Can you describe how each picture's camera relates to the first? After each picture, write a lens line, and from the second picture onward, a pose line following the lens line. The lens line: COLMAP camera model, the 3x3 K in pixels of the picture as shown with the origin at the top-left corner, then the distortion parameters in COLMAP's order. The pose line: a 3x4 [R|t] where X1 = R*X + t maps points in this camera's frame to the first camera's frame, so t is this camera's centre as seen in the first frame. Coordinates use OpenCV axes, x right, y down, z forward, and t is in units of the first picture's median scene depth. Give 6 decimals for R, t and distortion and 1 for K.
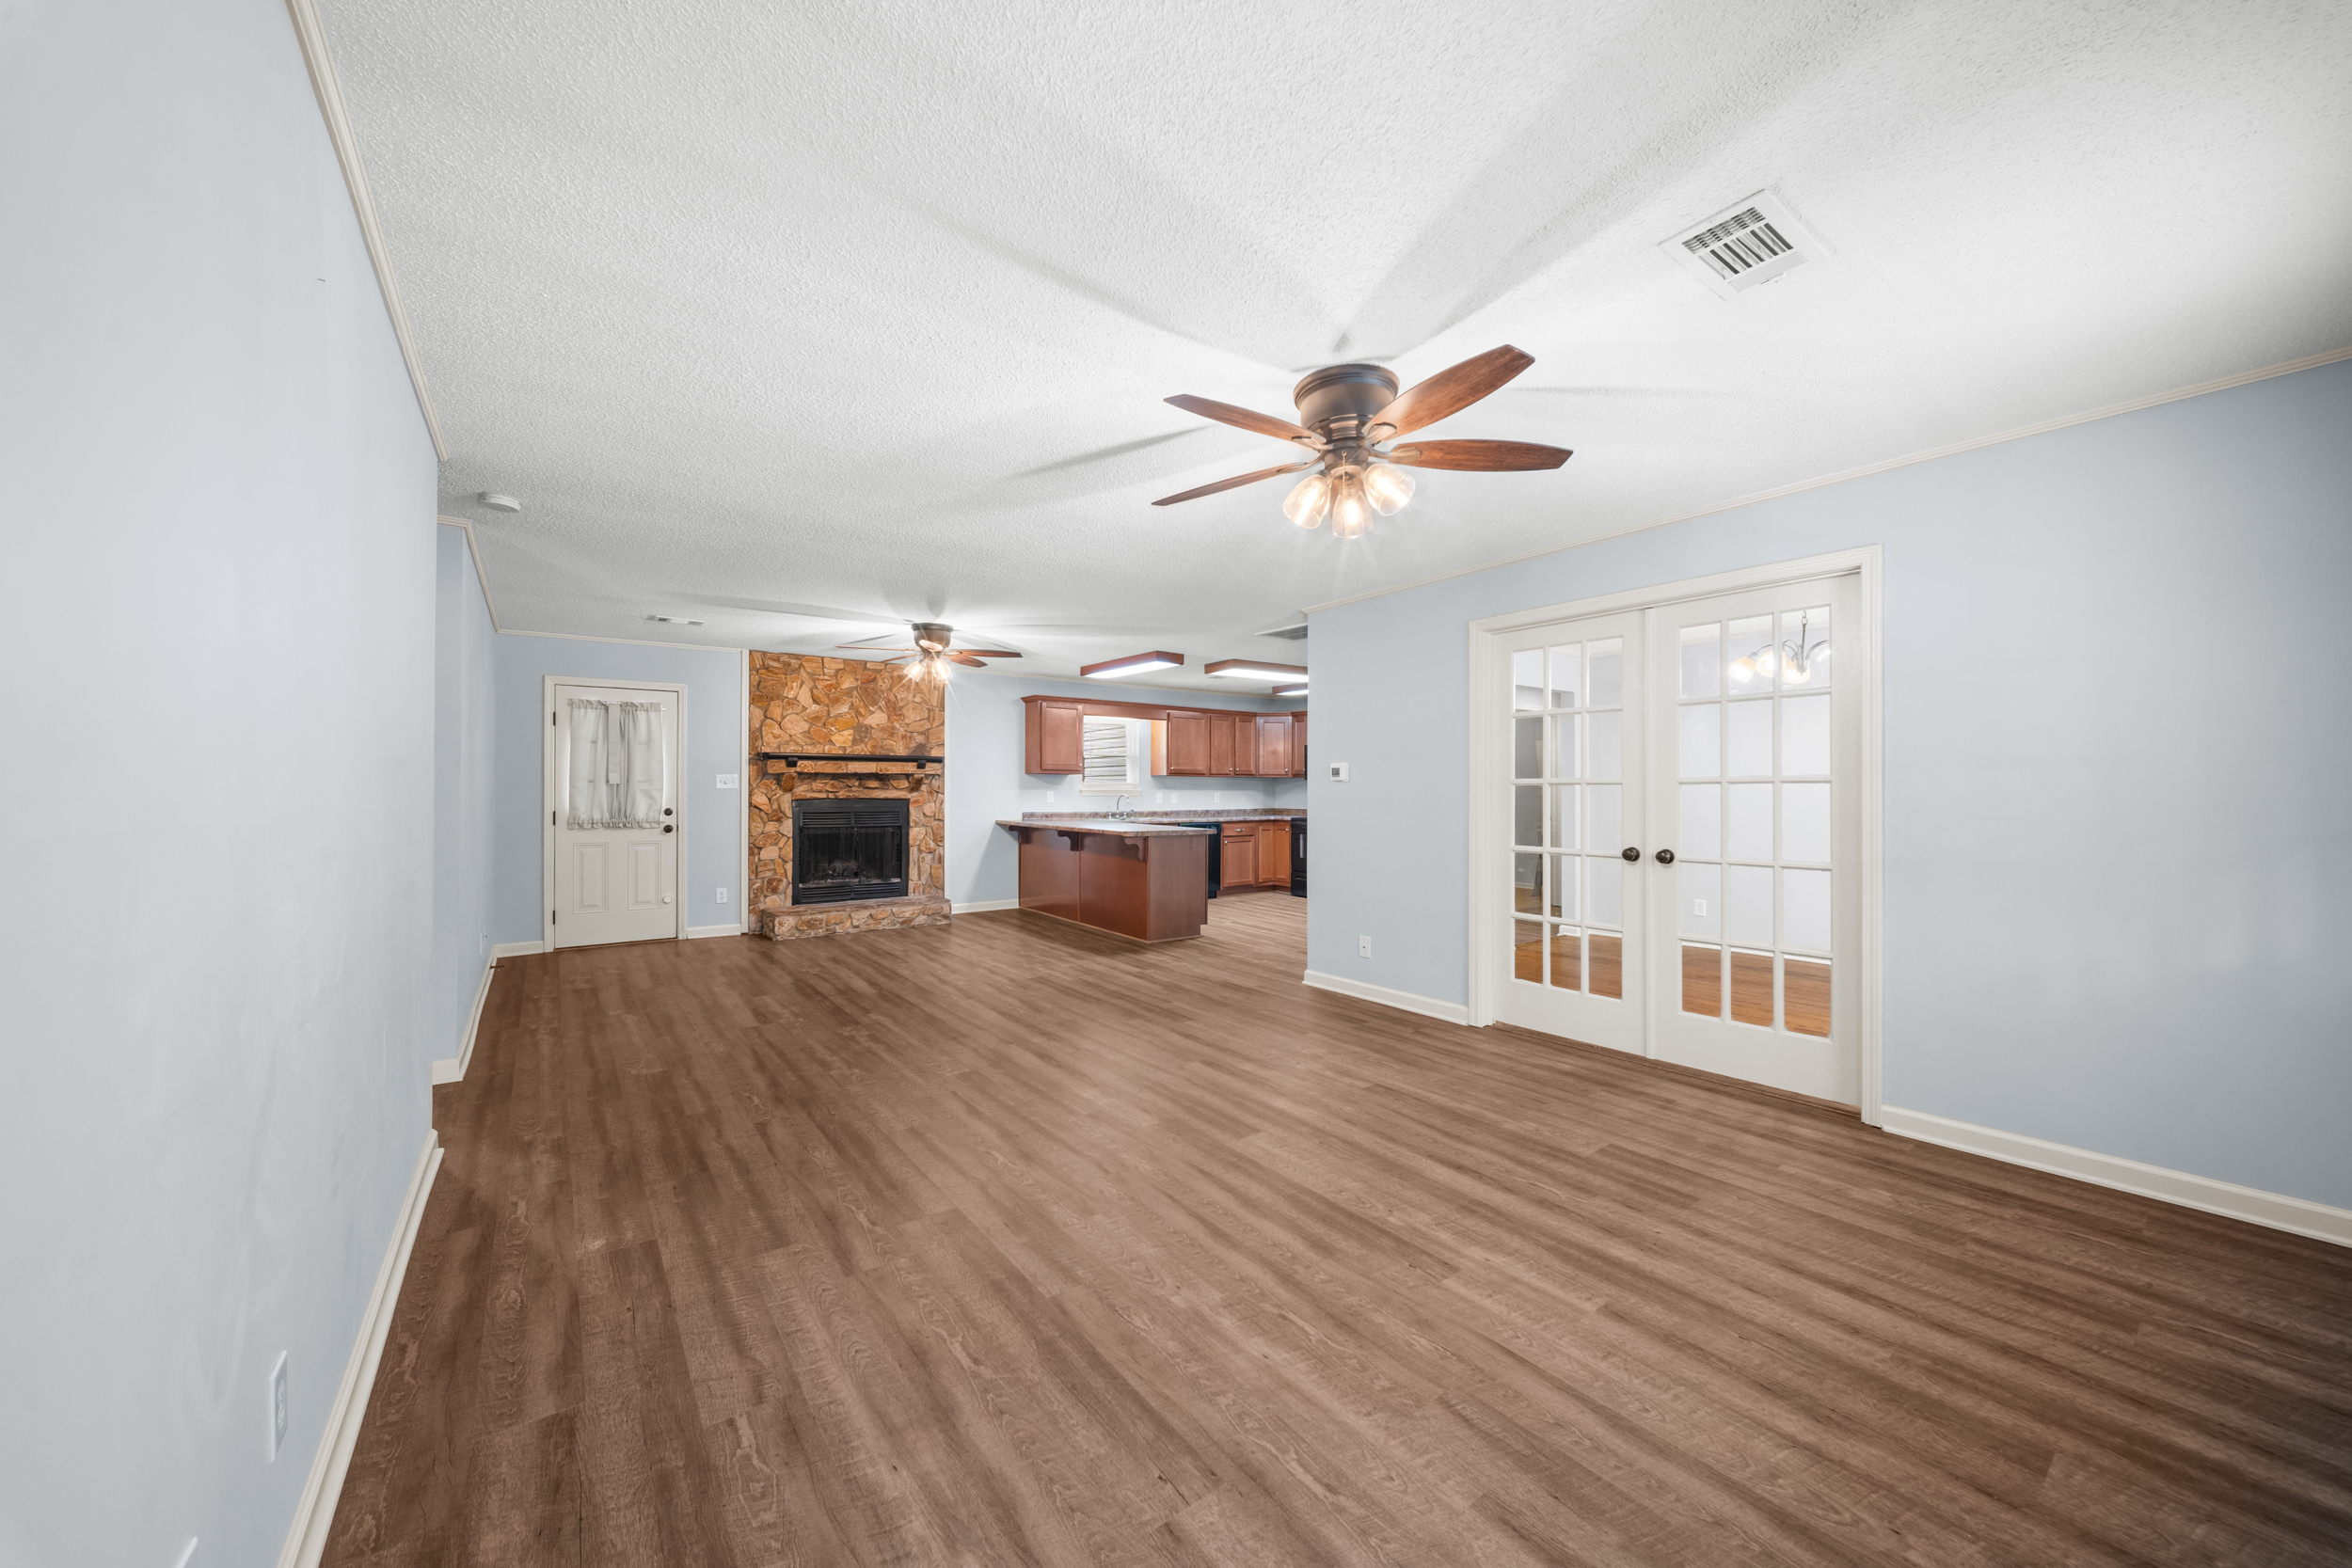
lens RADIAL K [[863.6, 0, 1176.0], [0, 863.6, 784.0], [0, 0, 1]] dist [0.006916, -0.000092]
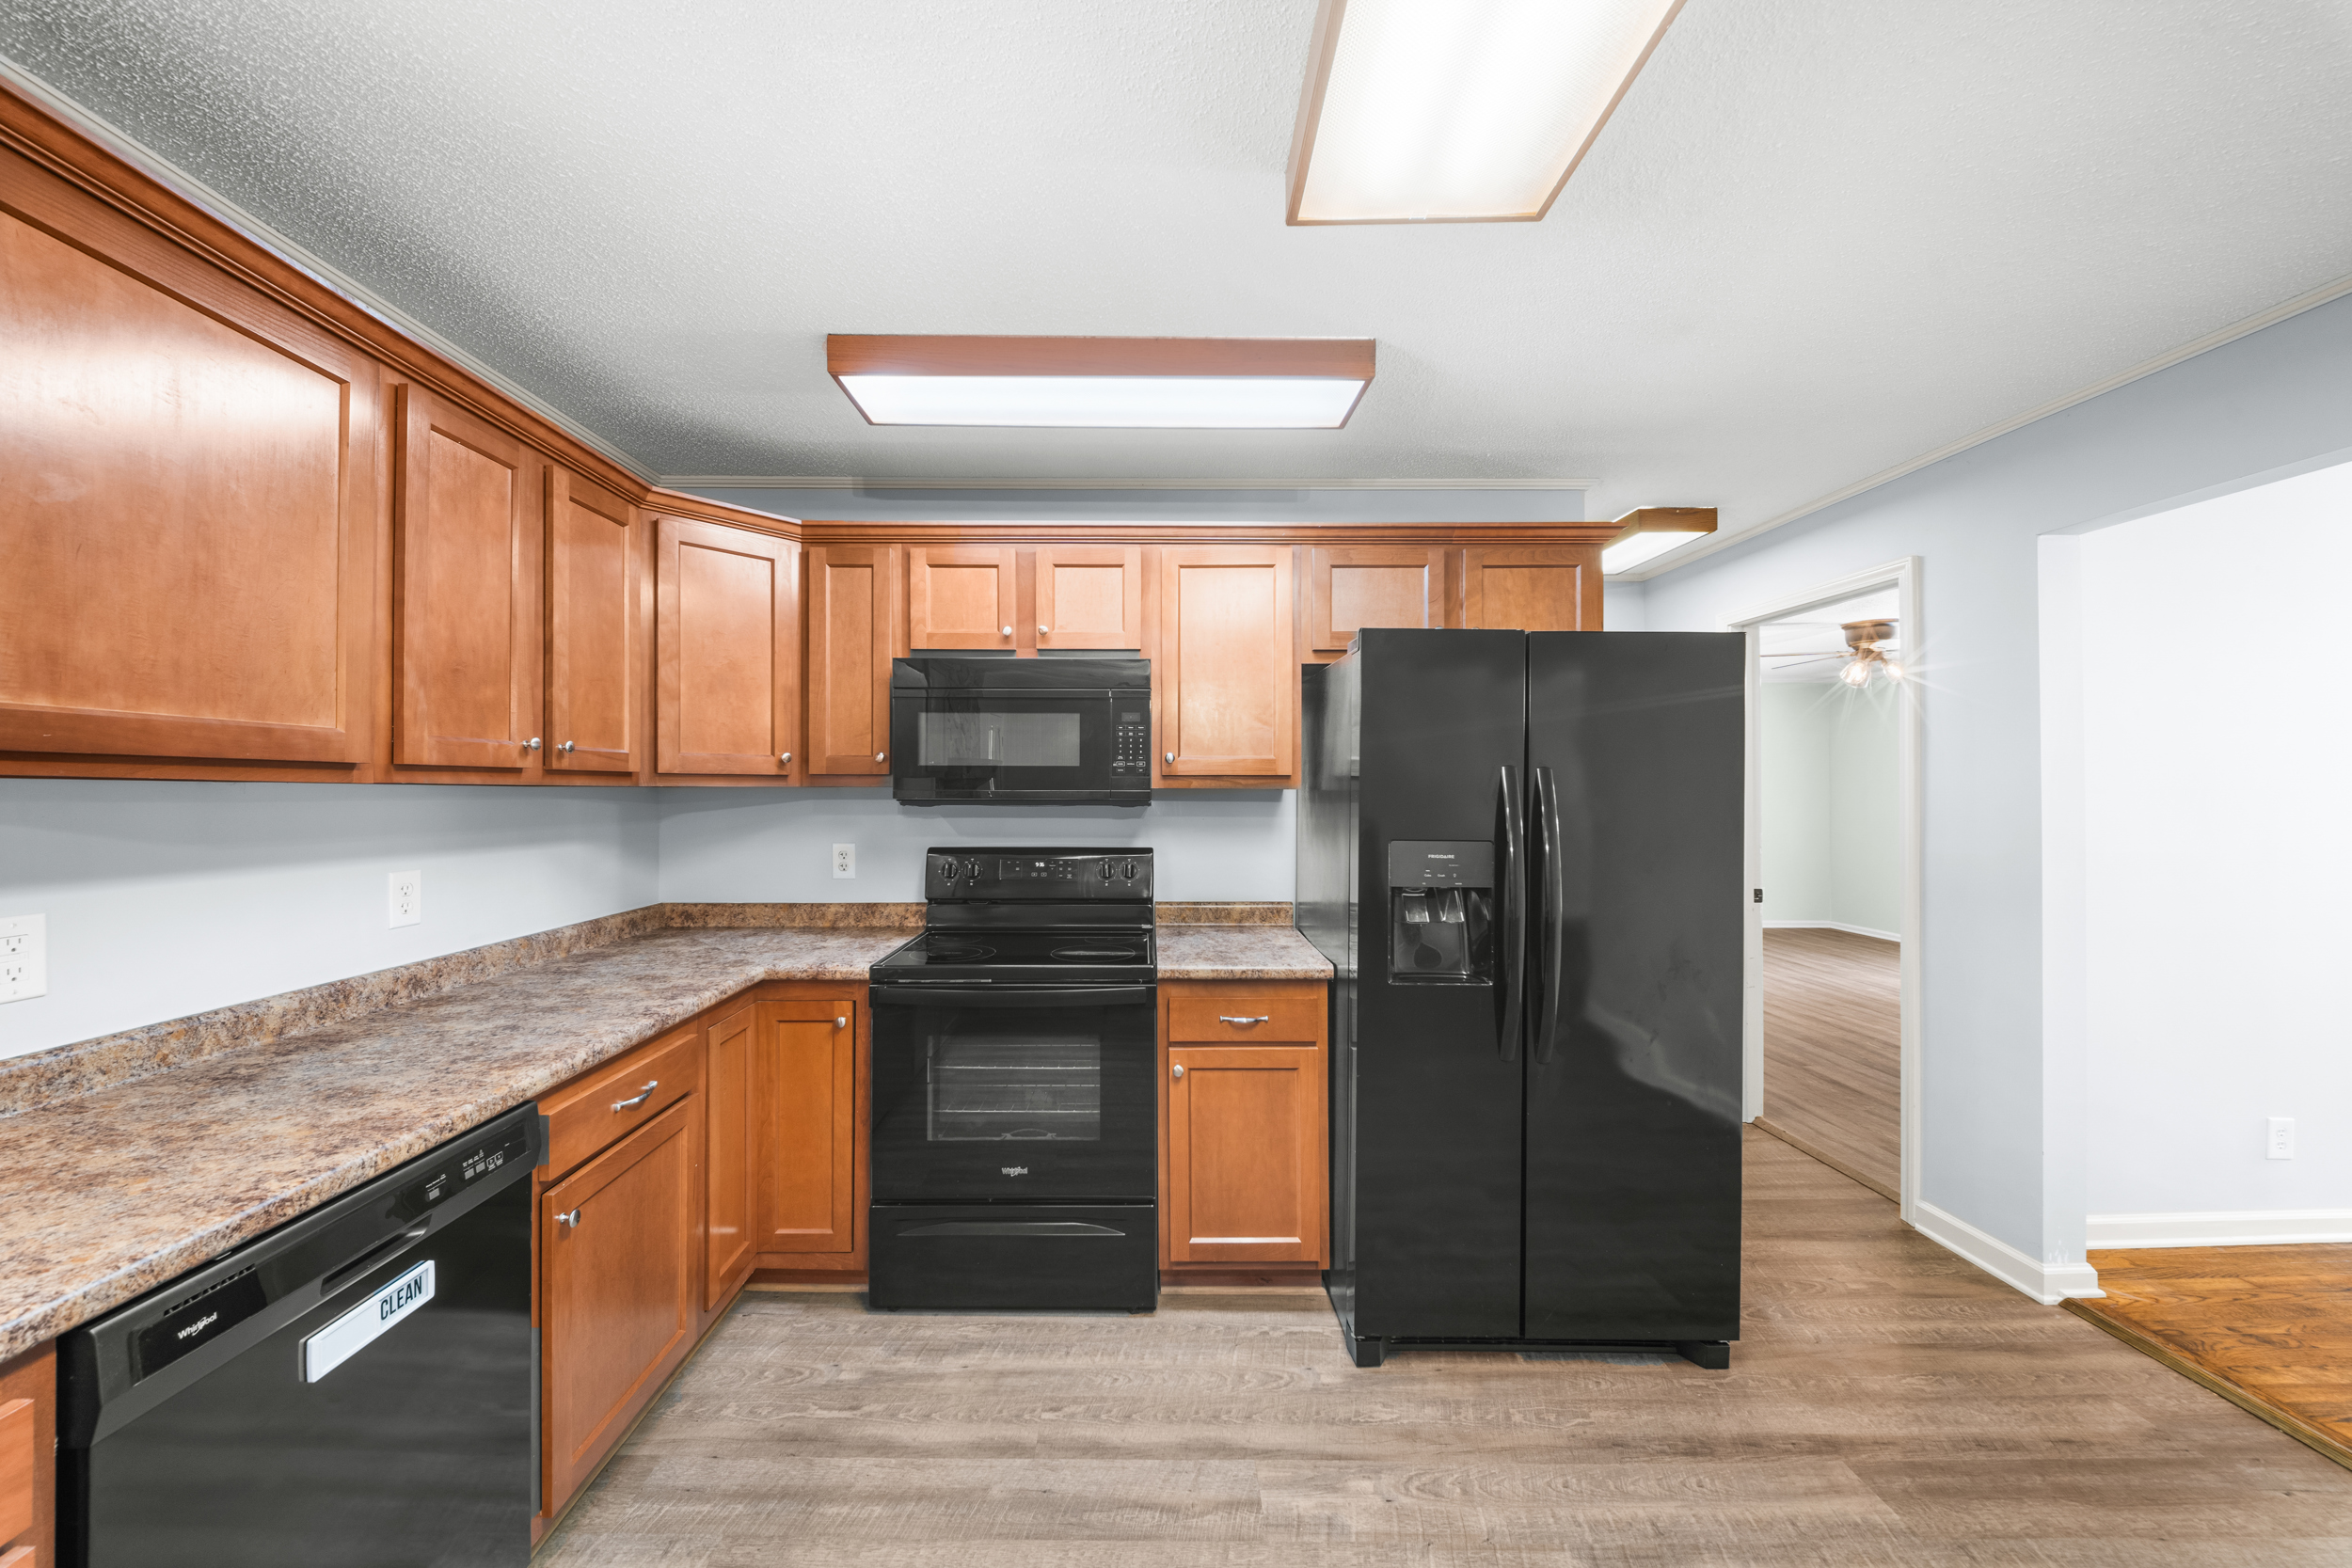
lens RADIAL K [[827.0, 0, 1134.6], [0, 827.0, 782.6], [0, 0, 1]] dist [-0.002153, -0.000304]
pose [[0.600292, 0.004568, 0.799768, 0.001801], [-0.005074, 0.999985, -0.001904, -0.012156], [-0.799765, -0.002915, 0.600306, 1.096982]]
